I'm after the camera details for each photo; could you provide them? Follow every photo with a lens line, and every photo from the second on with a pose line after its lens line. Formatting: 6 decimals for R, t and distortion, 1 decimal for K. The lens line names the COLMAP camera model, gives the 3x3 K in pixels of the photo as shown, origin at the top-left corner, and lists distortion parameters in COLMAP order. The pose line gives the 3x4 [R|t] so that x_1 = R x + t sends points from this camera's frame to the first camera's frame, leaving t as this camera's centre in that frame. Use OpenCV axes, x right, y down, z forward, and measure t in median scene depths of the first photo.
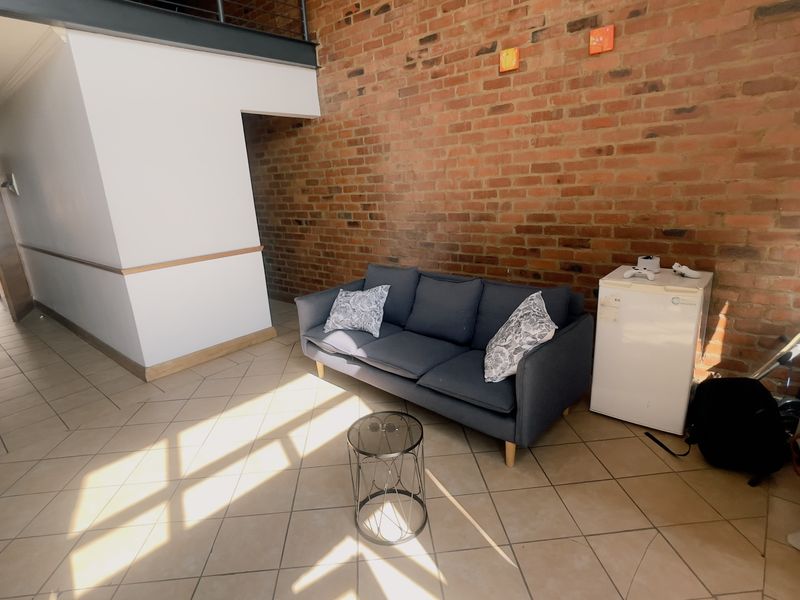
lens RADIAL K [[437.1, 0, 400.0], [0, 437.1, 300.0], [0, 0, 1]] dist [-0.000422, 0.001202]
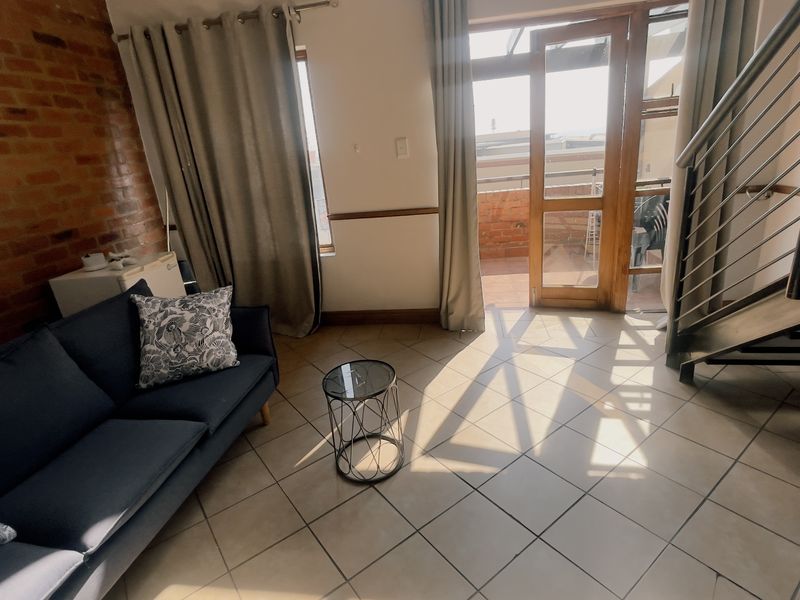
lens RADIAL K [[437.1, 0, 400.0], [0, 437.1, 300.0], [0, 0, 1]] dist [-0.000422, 0.001202]
pose [[-0.529663, -0.184414, 0.827918, -0.671215], [0.352267, 0.840095, 0.412490, -0.179679], [-0.771599, 0.510129, -0.380004, 0.910544]]
